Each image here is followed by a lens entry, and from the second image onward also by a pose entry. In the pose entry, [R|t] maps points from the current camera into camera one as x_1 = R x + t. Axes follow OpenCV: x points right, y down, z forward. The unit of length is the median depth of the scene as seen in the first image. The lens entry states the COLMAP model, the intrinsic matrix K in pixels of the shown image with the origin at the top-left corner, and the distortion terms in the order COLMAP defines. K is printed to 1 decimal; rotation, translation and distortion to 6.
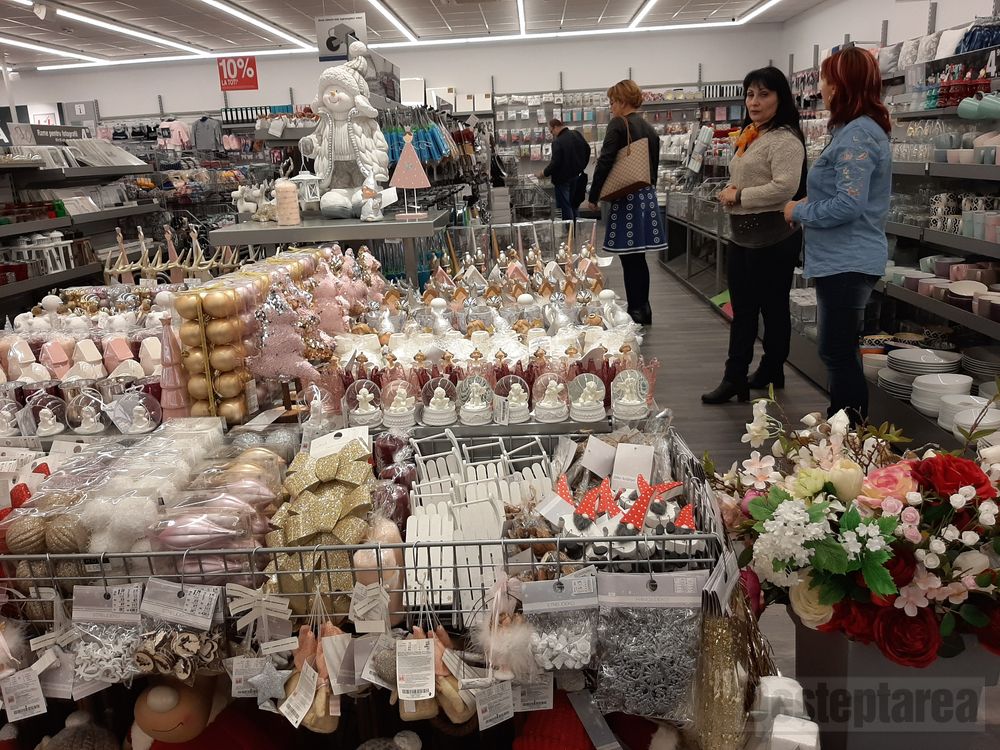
lens RADIAL K [[775.0, 0, 496.0], [0, 775.0, 372.5], [0, 0, 1]] dist [0.070021, -0.144770]
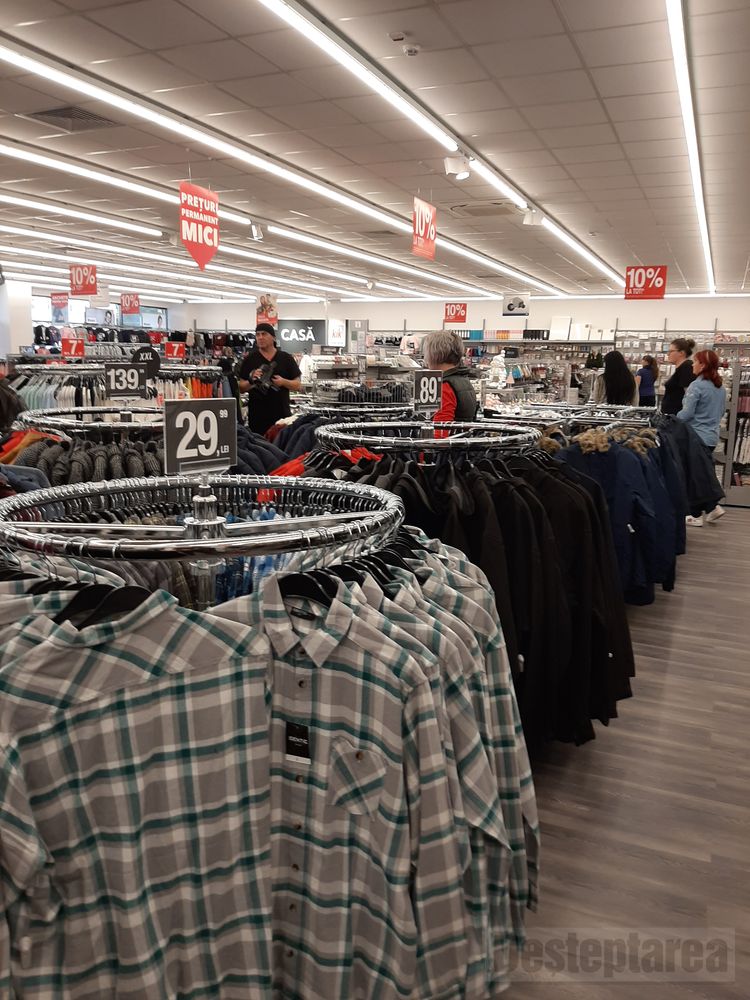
lens RADIAL K [[754.3, 0, 373.9], [0, 754.3, 521.5], [0, 0, 1]] dist [0.069432, -0.157960]
pose [[0.928520, 0.143001, -0.342638, 0.256019], [-0.161316, 0.986576, -0.025403, 0.259387], [0.334406, 0.078860, 0.939124, -1.089065]]
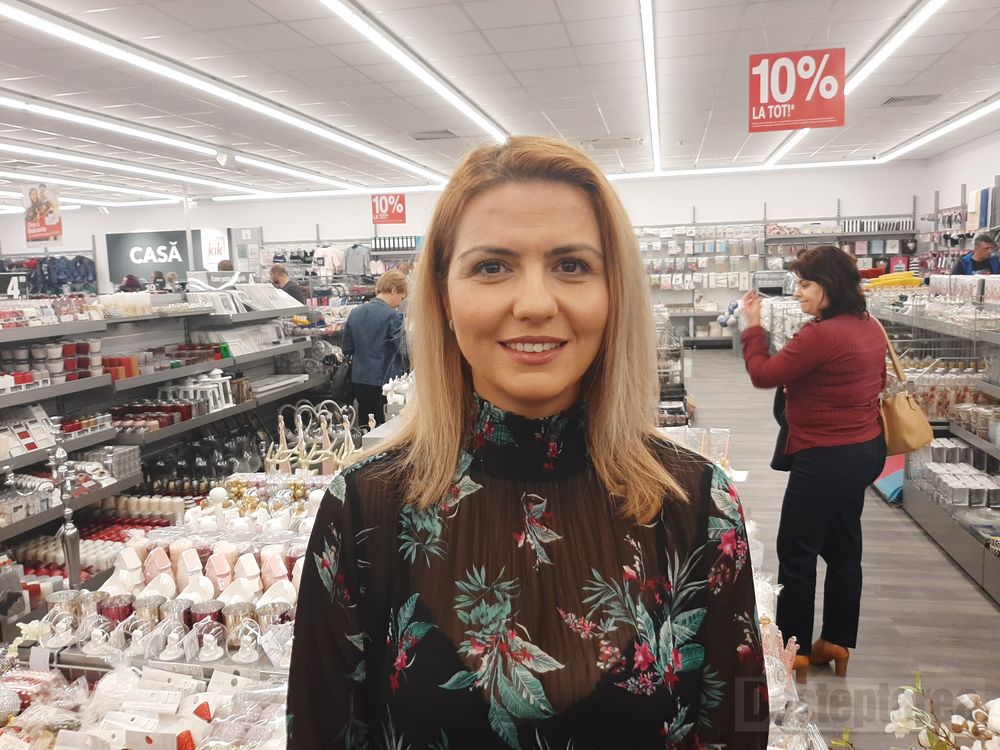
lens RADIAL K [[776.9, 0, 500.0], [0, 776.9, 375.0], [0, 0, 1]] dist [0.074308, -0.148950]
pose [[0.987442, 0.038318, -0.153267, -0.004681], [-0.058527, 0.989838, -0.129600, -0.042602], [0.146743, 0.136943, 0.979649, -0.014006]]
